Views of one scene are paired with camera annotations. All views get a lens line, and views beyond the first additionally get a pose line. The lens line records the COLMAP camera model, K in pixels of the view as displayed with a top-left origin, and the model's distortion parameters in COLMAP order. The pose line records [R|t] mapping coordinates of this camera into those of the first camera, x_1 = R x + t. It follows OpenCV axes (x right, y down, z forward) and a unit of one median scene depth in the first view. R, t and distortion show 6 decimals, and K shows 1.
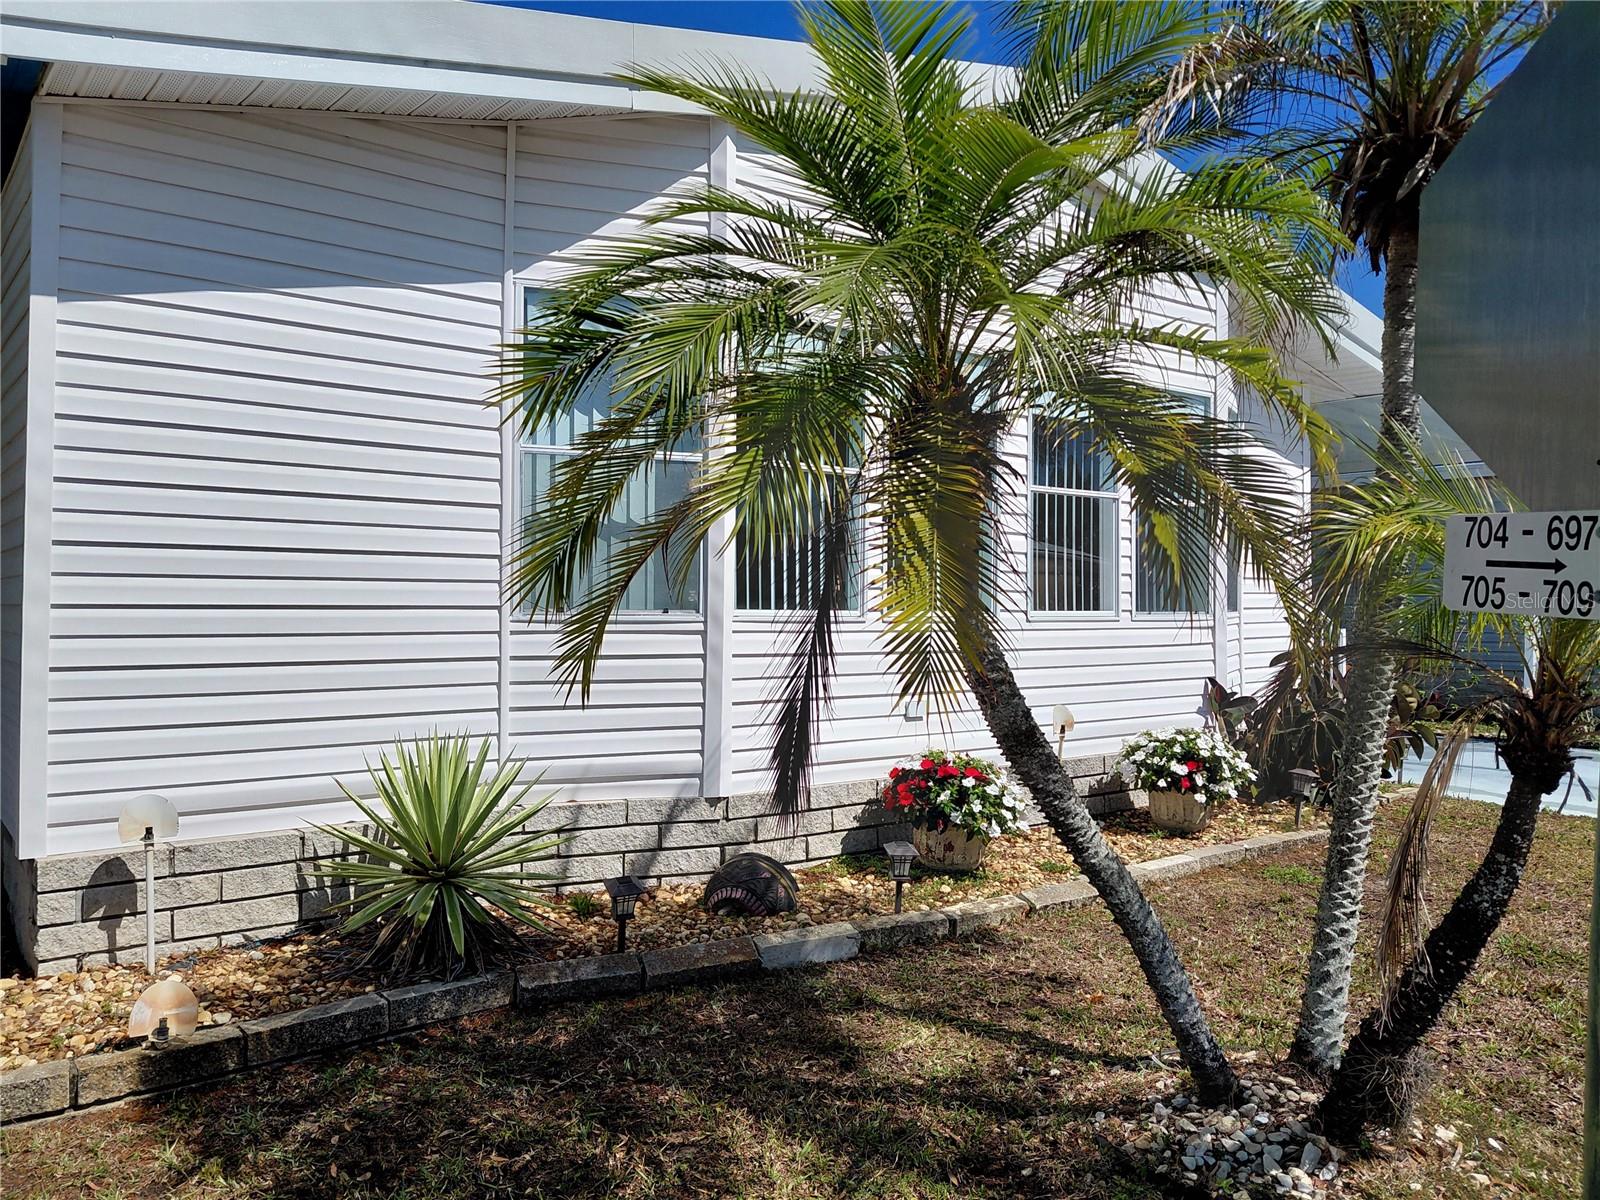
lens RADIAL K [[1171.2, 0, 800.0], [0, 1171.2, 600.0], [0, 0, 1]] dist [-0.088191, -0.004617]
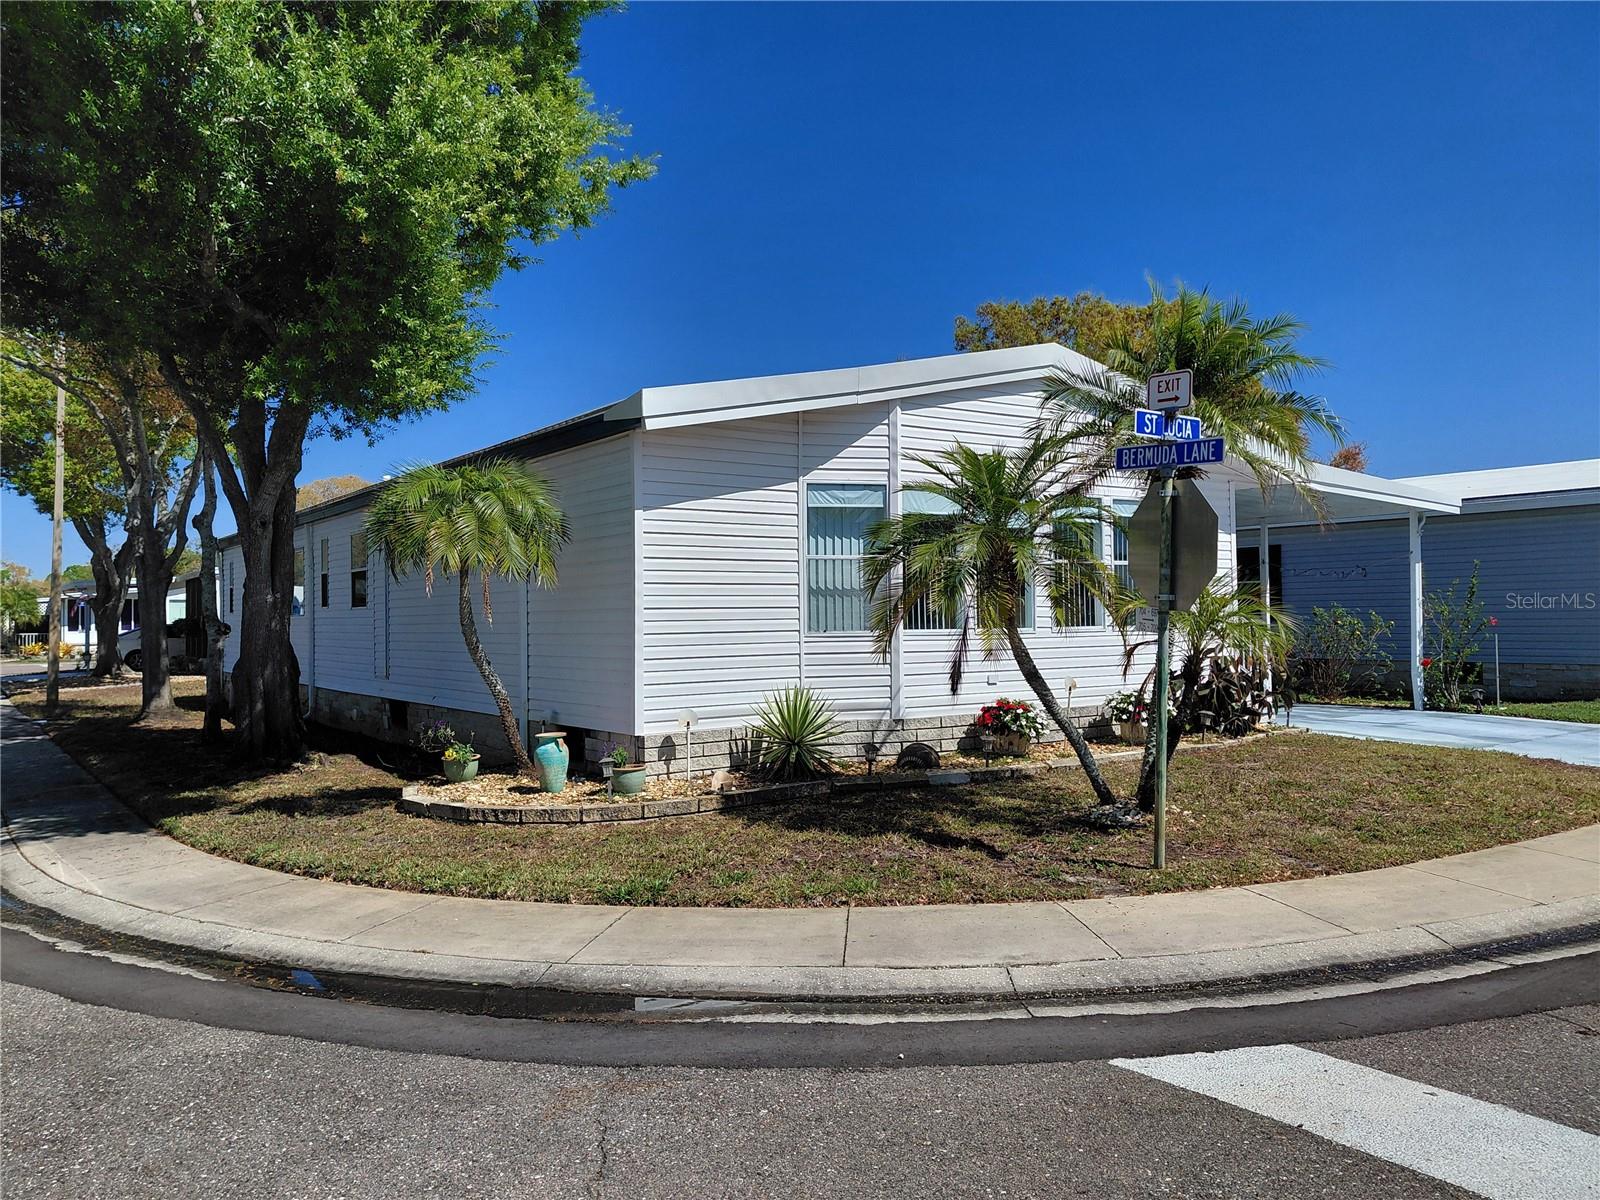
lens RADIAL K [[1166.4, 0, 761.2], [0, 1166.4, 593.5], [0, 0, 1]] dist [-0.003248, -0.001486]
pose [[0.995828, -0.018049, -0.089442, -0.129723], [0.016625, 0.999723, -0.016644, -0.028059], [0.089717, 0.015088, 0.995853, -1.160588]]
